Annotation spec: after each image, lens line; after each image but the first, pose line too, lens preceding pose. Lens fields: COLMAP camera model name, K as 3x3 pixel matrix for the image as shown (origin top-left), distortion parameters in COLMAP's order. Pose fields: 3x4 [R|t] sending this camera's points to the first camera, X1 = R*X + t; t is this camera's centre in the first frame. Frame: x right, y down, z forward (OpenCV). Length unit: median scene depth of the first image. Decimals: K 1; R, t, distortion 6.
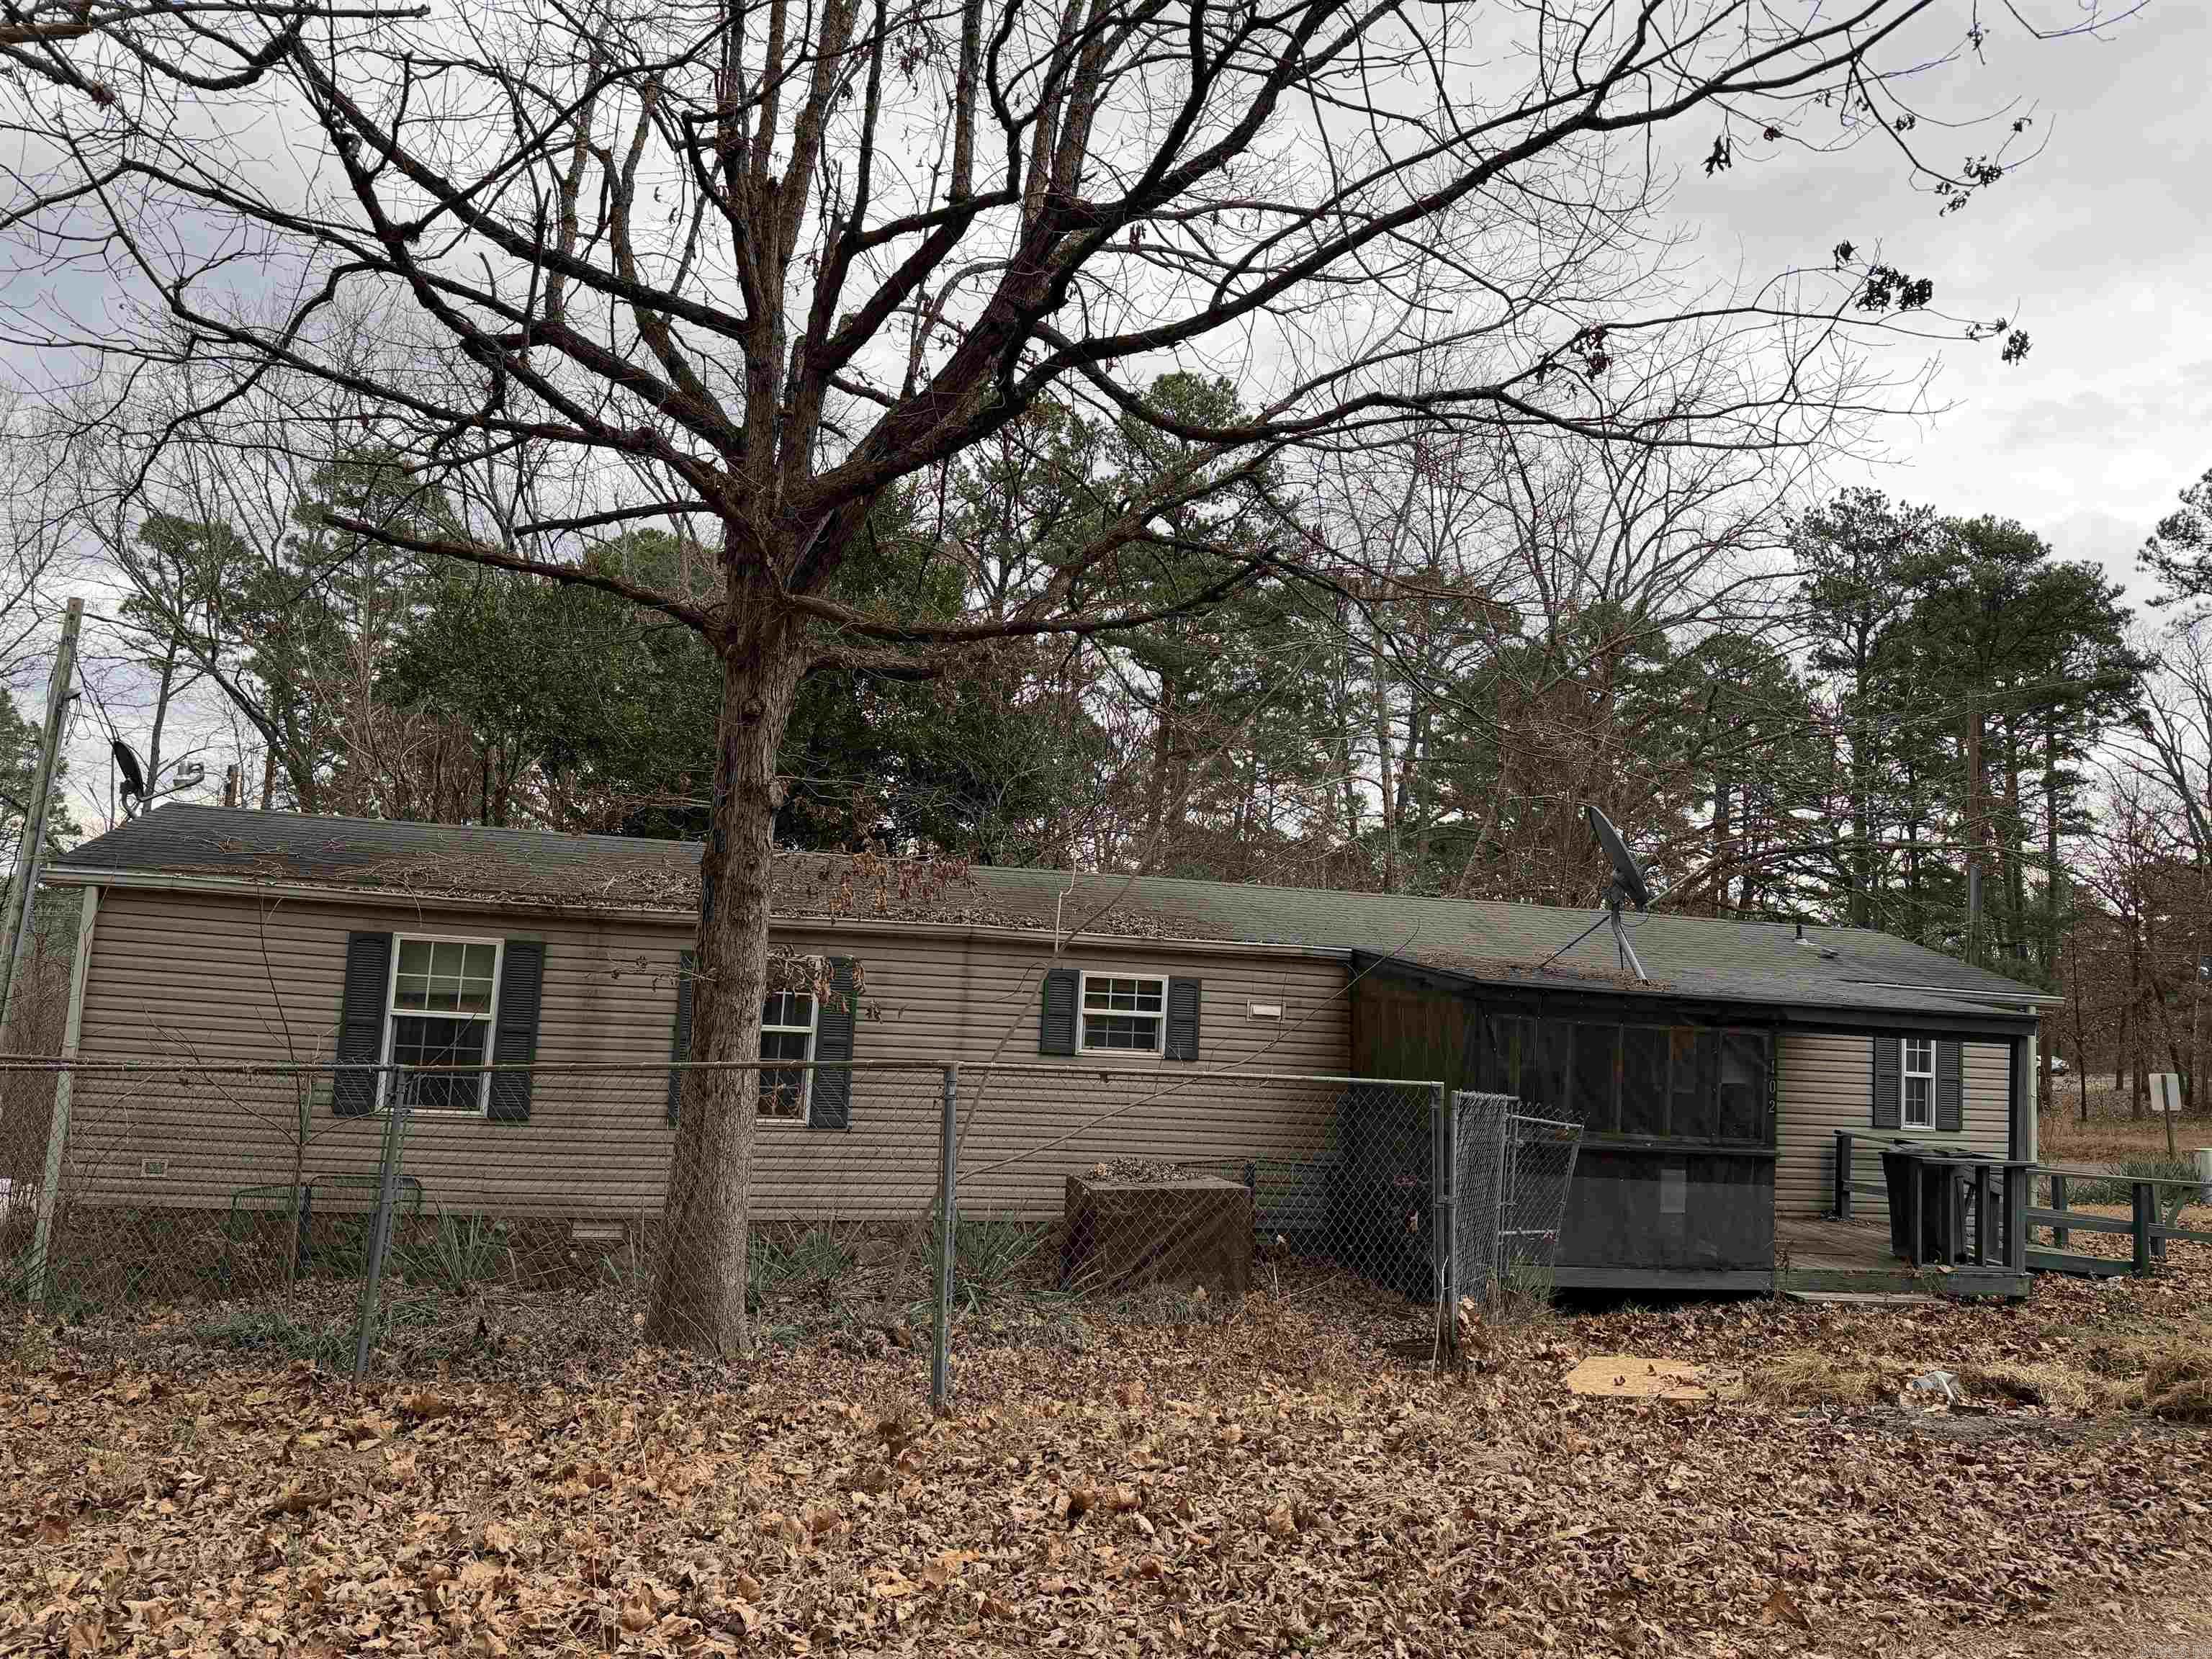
lens RADIAL K [[1524.8, 0, 1105.6], [0, 1524.8, 837.6], [0, 0, 1]] dist [0.163650, -0.267566]
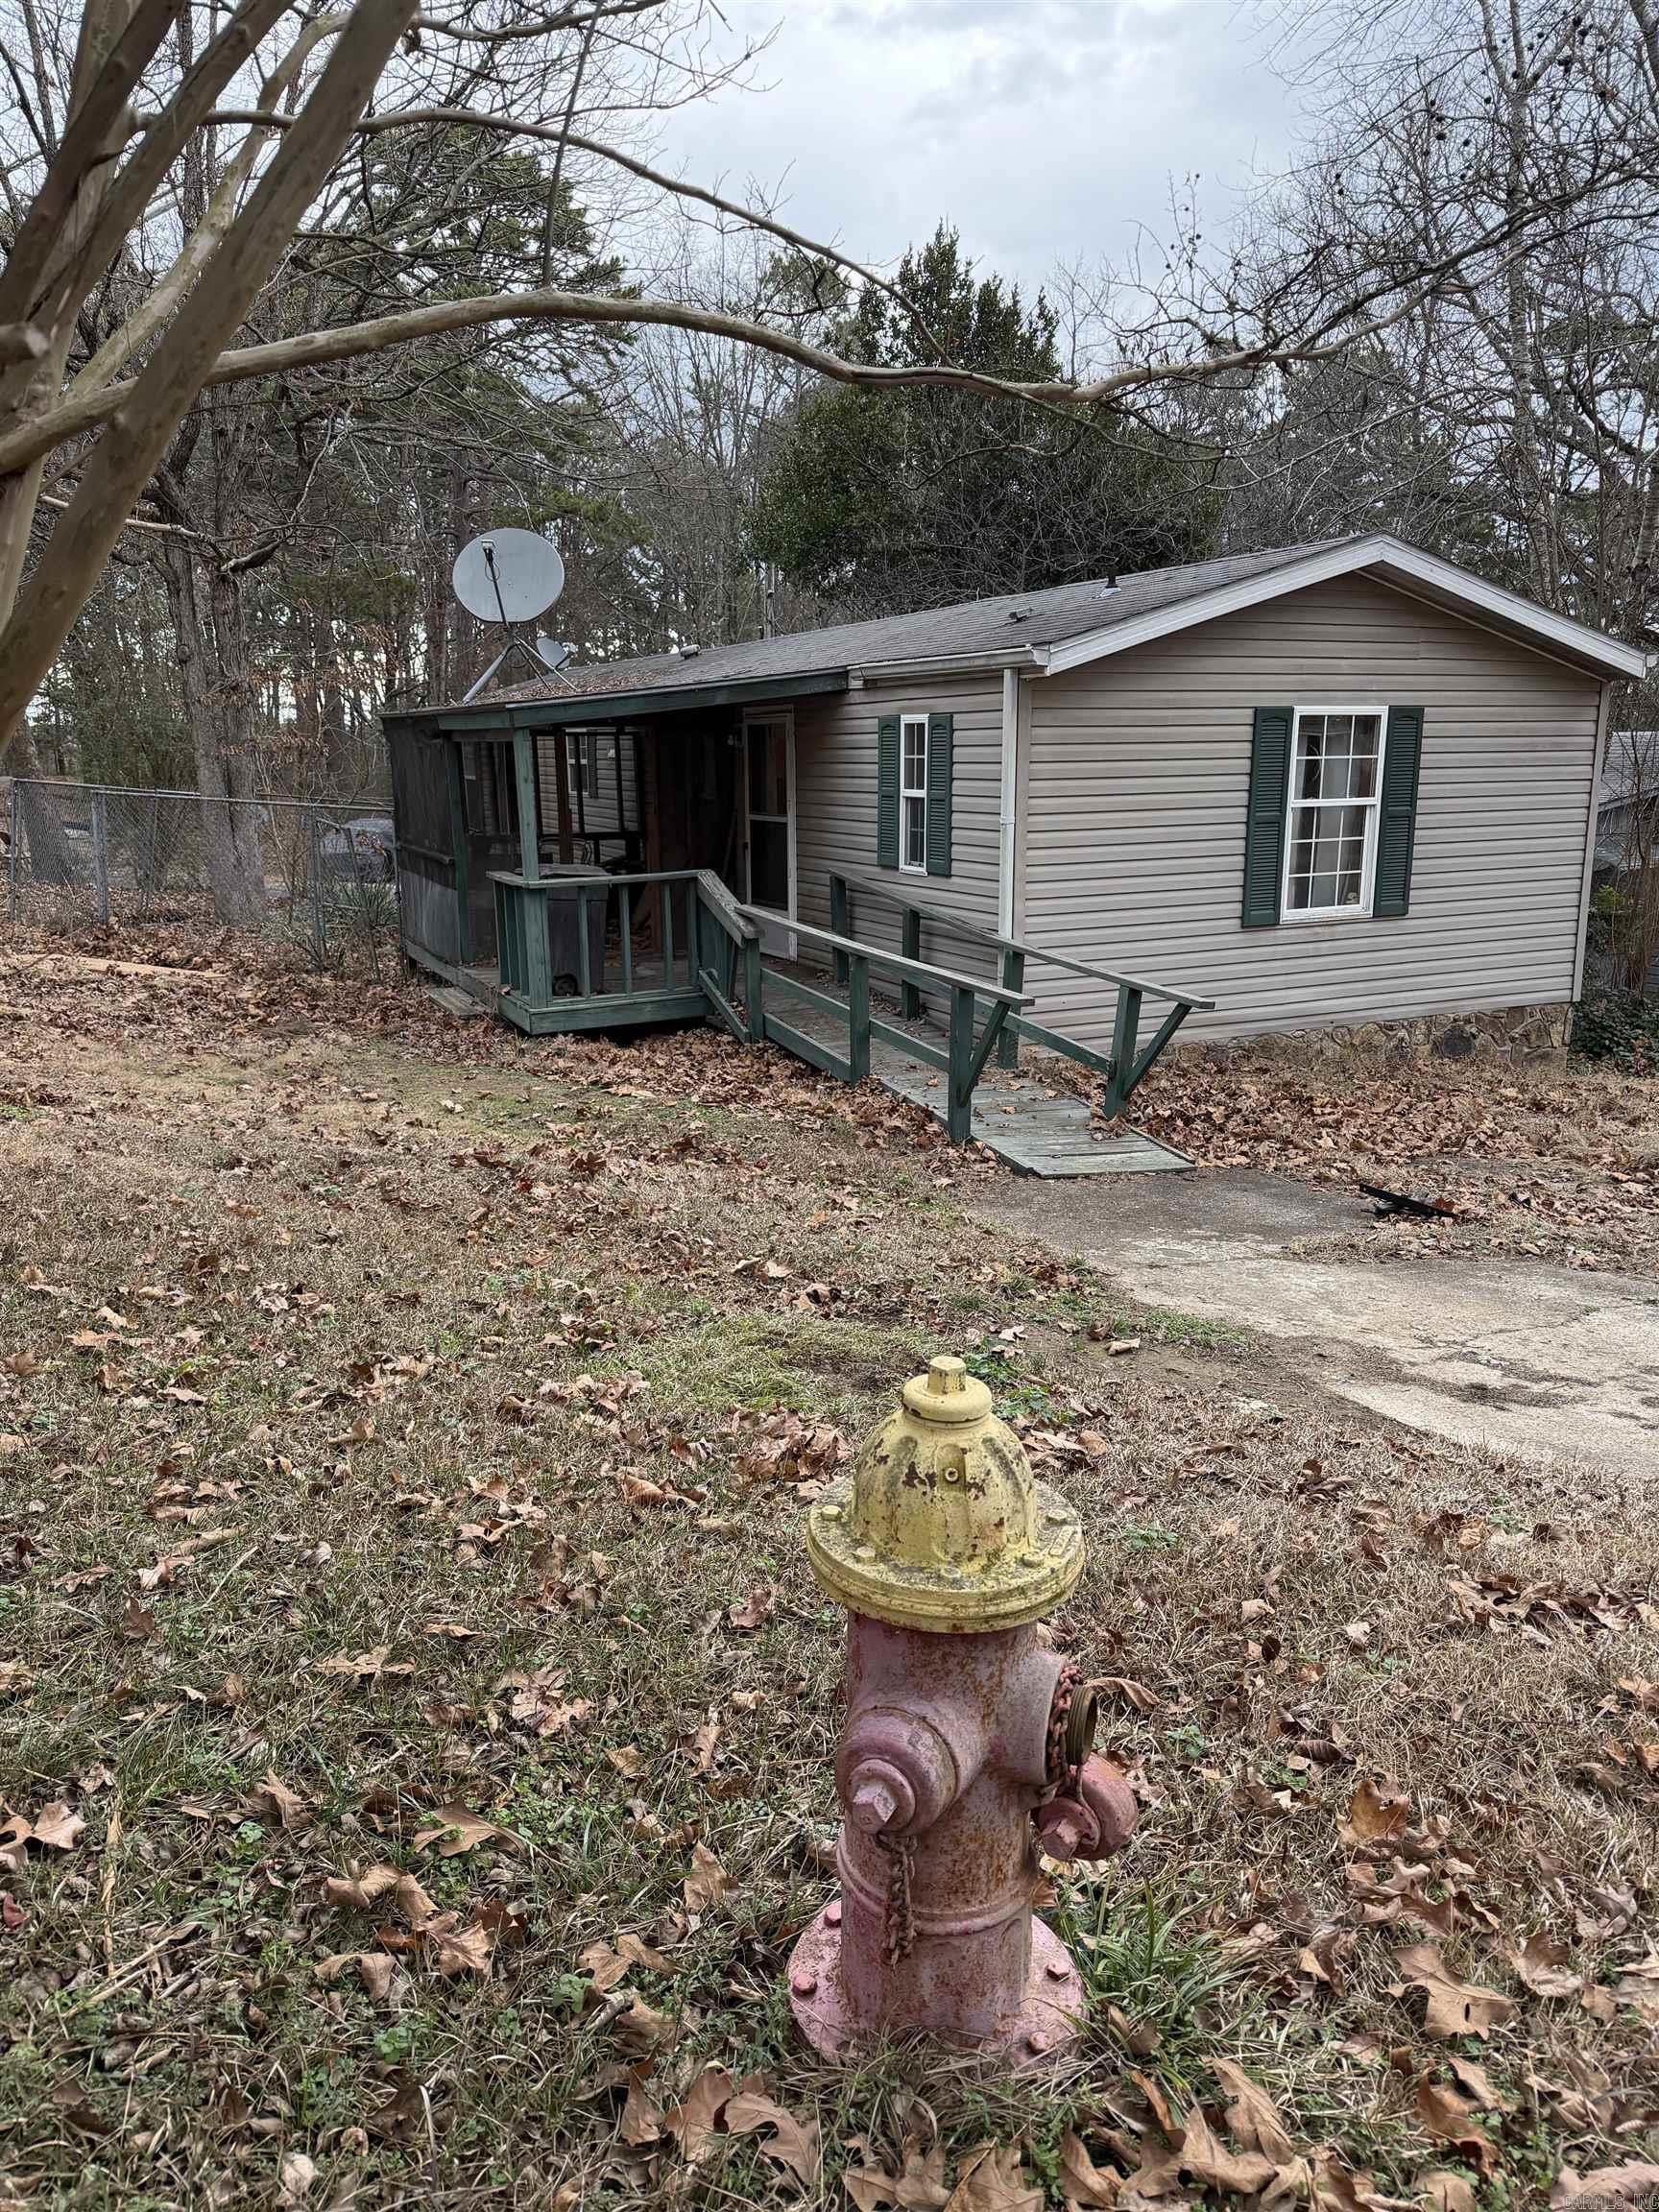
lens RADIAL K [[1524.8, 0, 829.5], [0, 1524.8, 1106.0], [0, 0, 1]] dist [0.163650, -0.267566]
pose [[0.180473, 0.165684, -0.969525, 1.540342], [0.113485, 0.975620, 0.187850, 0.200209], [0.977011, -0.143929, 0.157271, 1.079969]]
